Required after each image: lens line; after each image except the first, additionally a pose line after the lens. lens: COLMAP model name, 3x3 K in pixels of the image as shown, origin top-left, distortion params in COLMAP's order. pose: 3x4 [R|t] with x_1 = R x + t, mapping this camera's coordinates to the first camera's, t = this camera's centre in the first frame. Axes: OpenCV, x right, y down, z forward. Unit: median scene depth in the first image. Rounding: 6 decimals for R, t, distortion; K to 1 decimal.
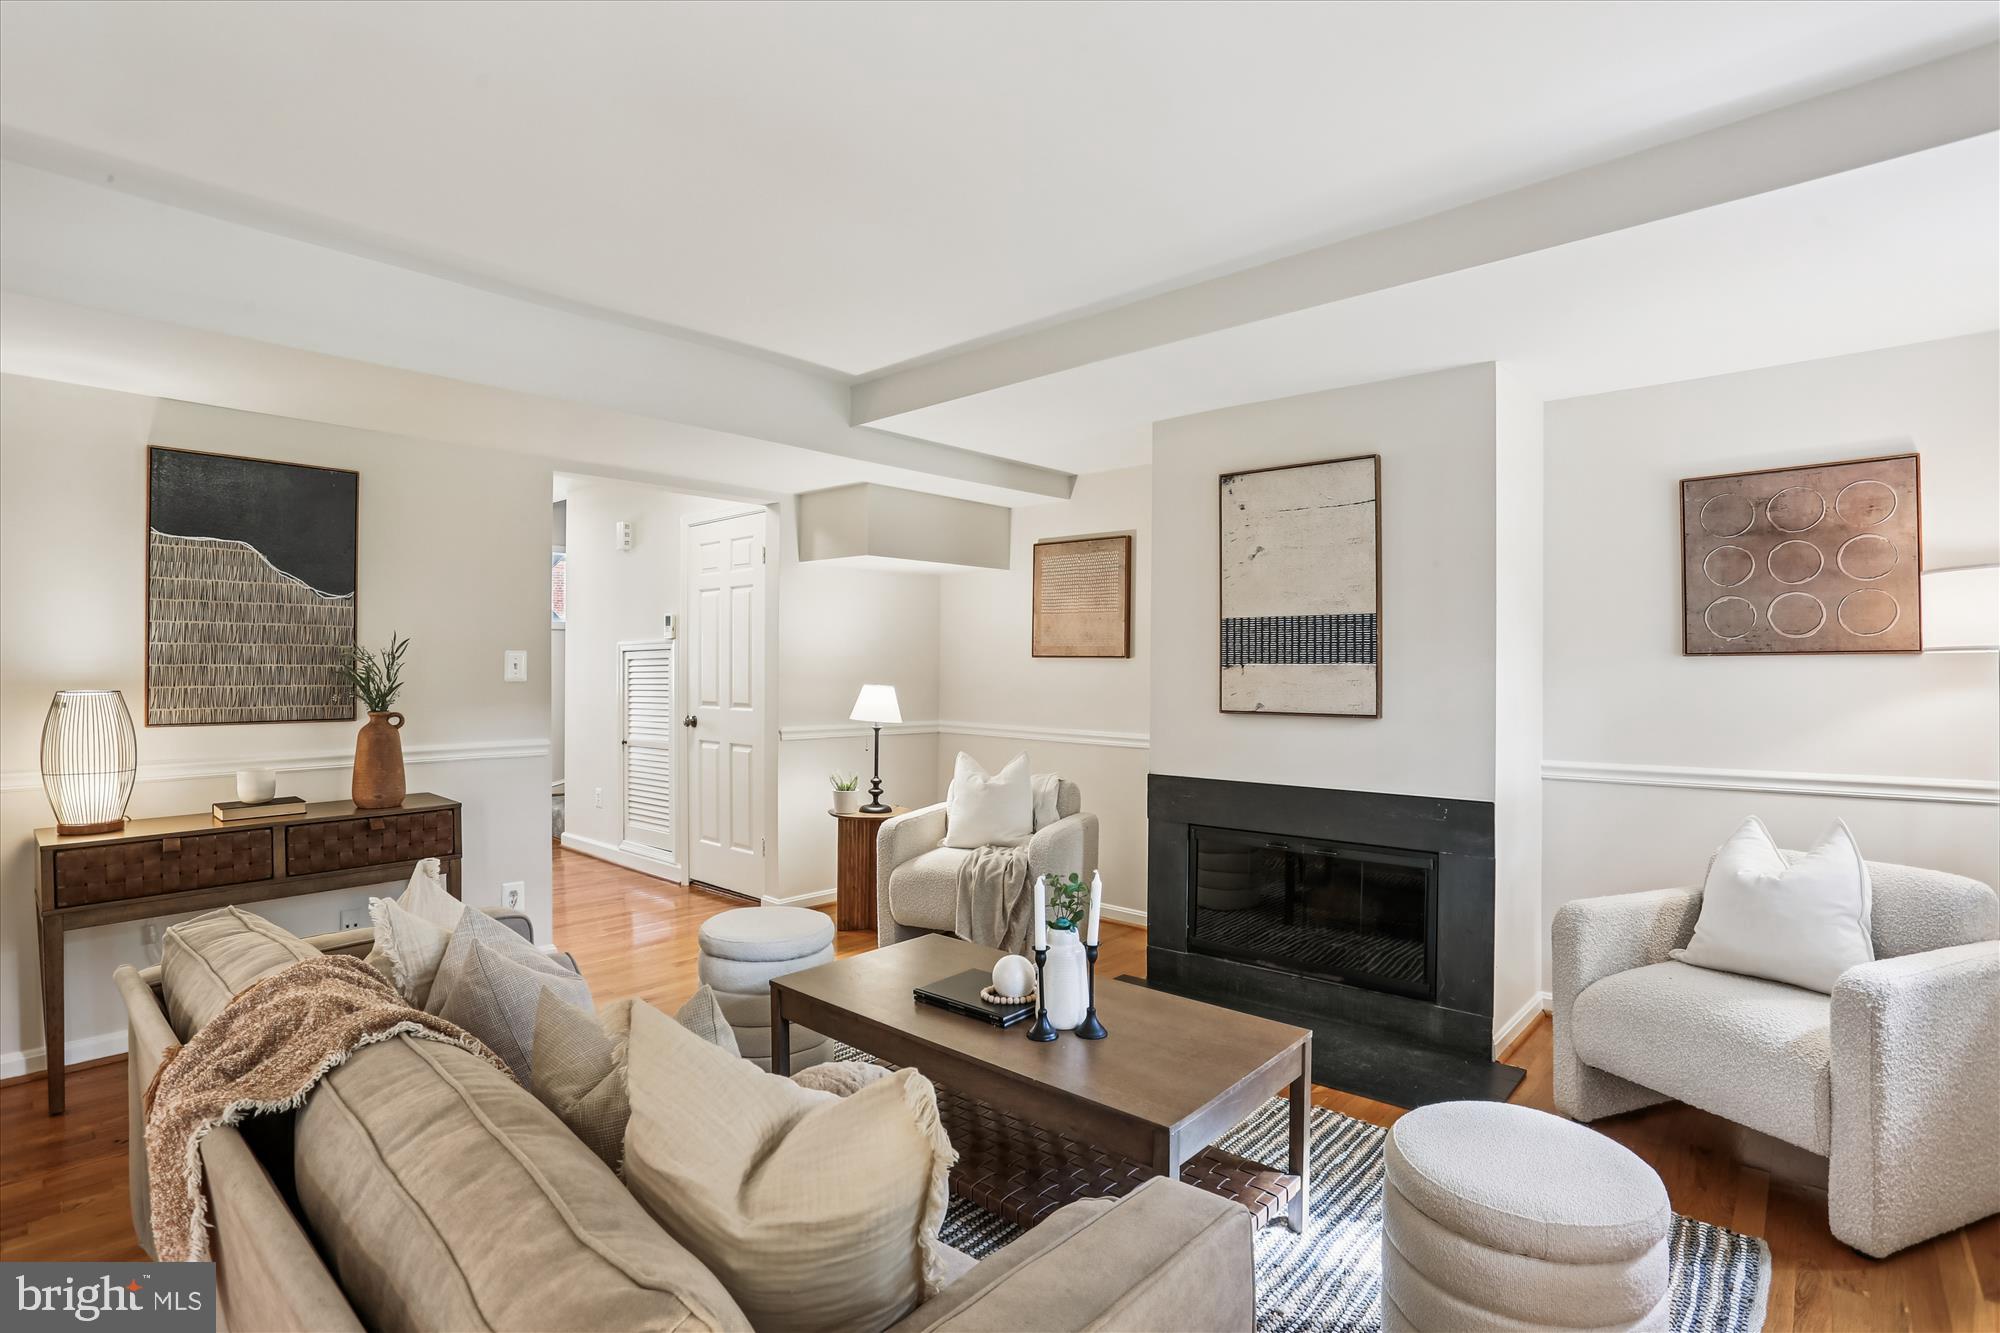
lens RADIAL K [[995.5, 0, 984.5], [0, 995.5, 661.9], [0, 0, 1]] dist [-0.034149, 0.000698]
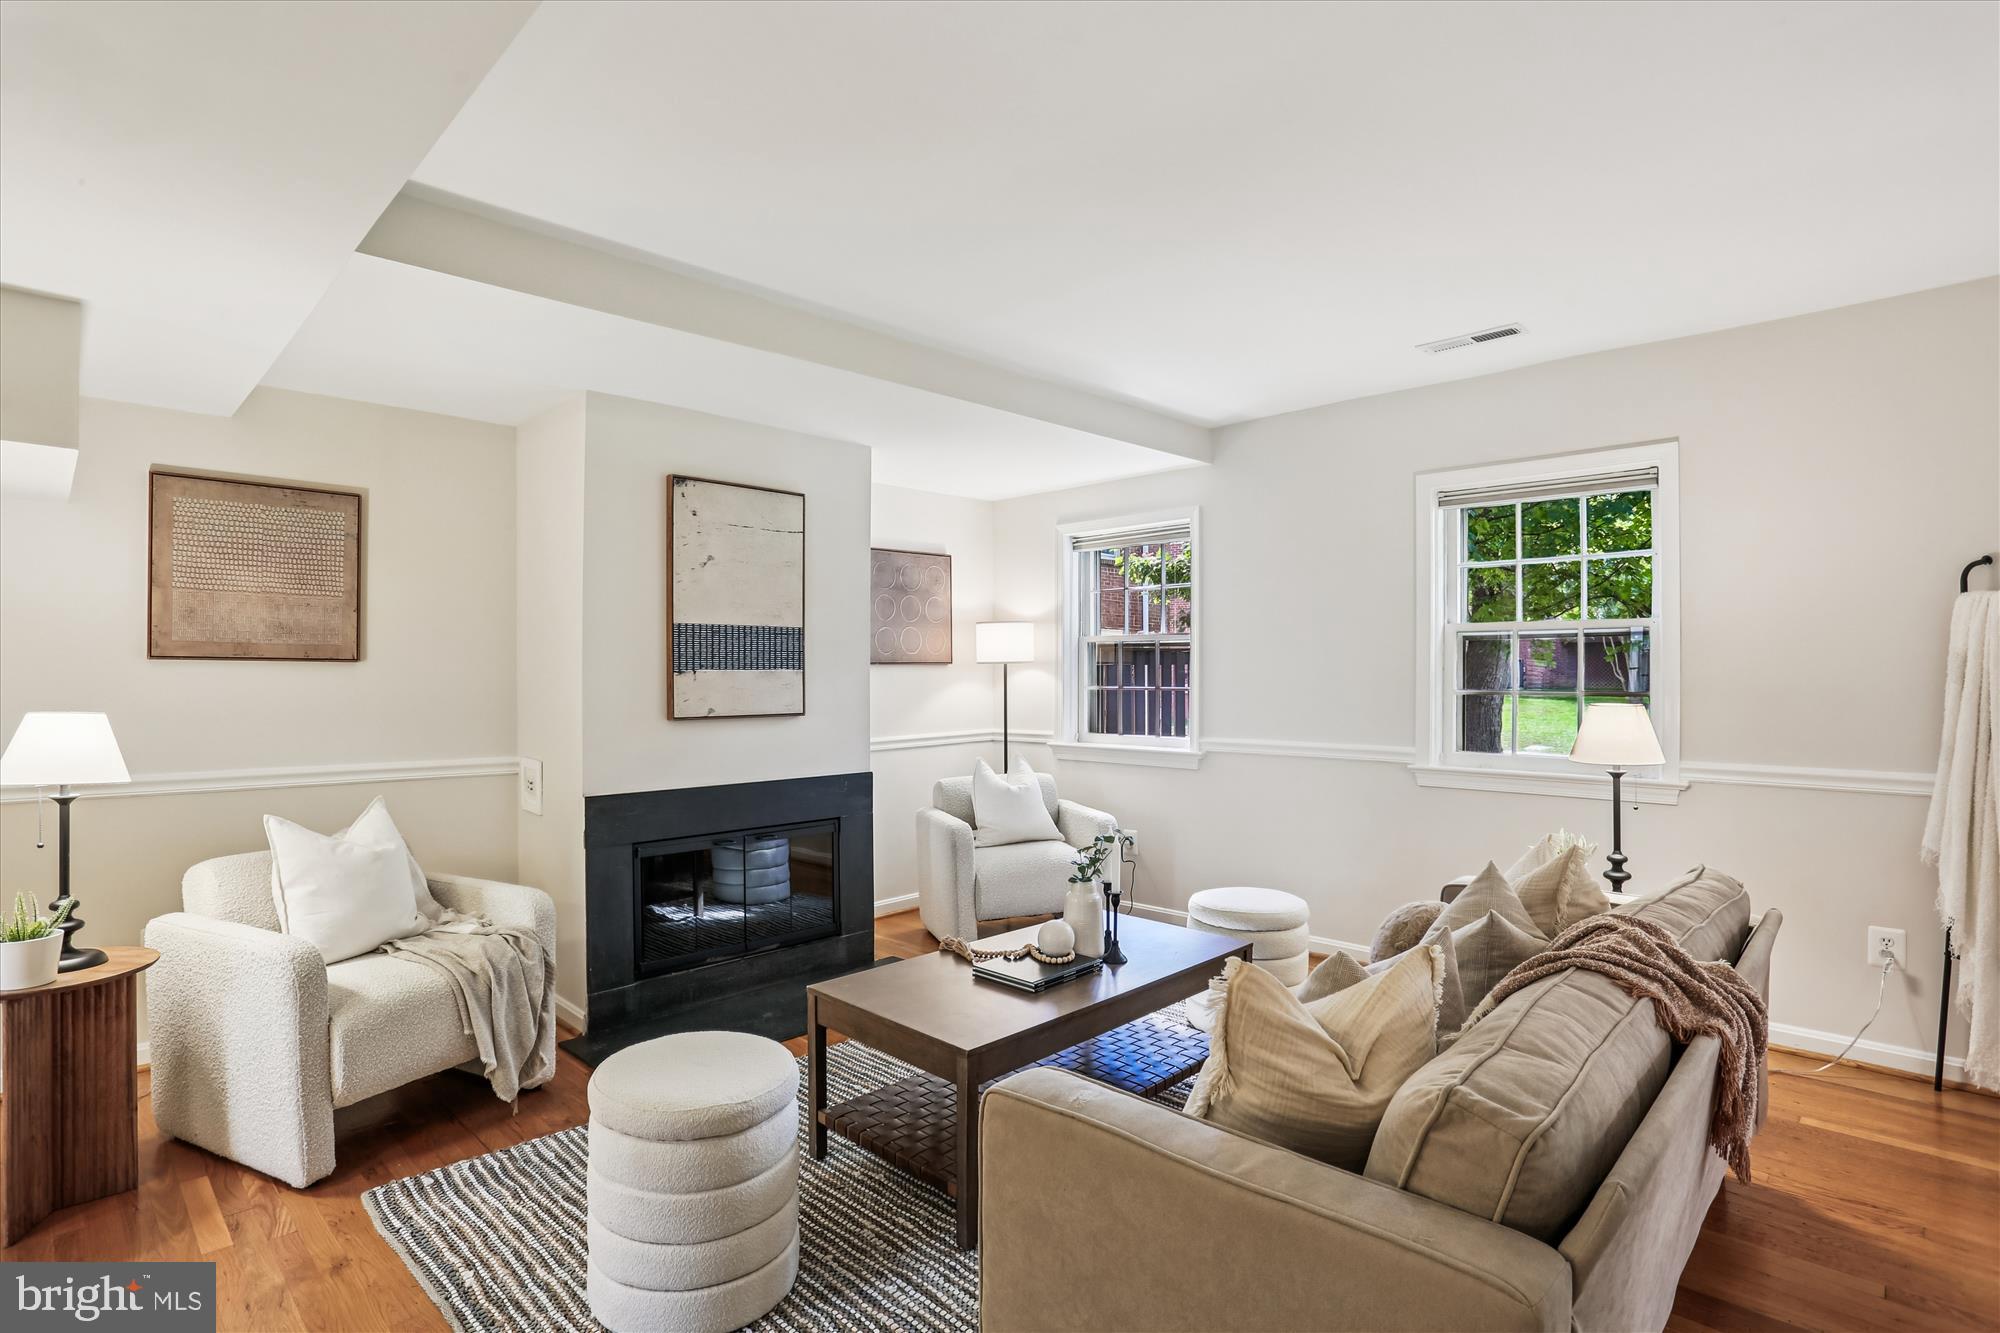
lens RADIAL K [[995.5, 0, 984.5], [0, 995.5, 661.9], [0, 0, 1]] dist [-0.034149, 0.000698]
pose [[0.056829, 0.005876, 0.998367, -0.728165], [-0.003446, 0.999978, -0.005689, -0.001475], [-0.998378, -0.003117, 0.056848, 0.659144]]
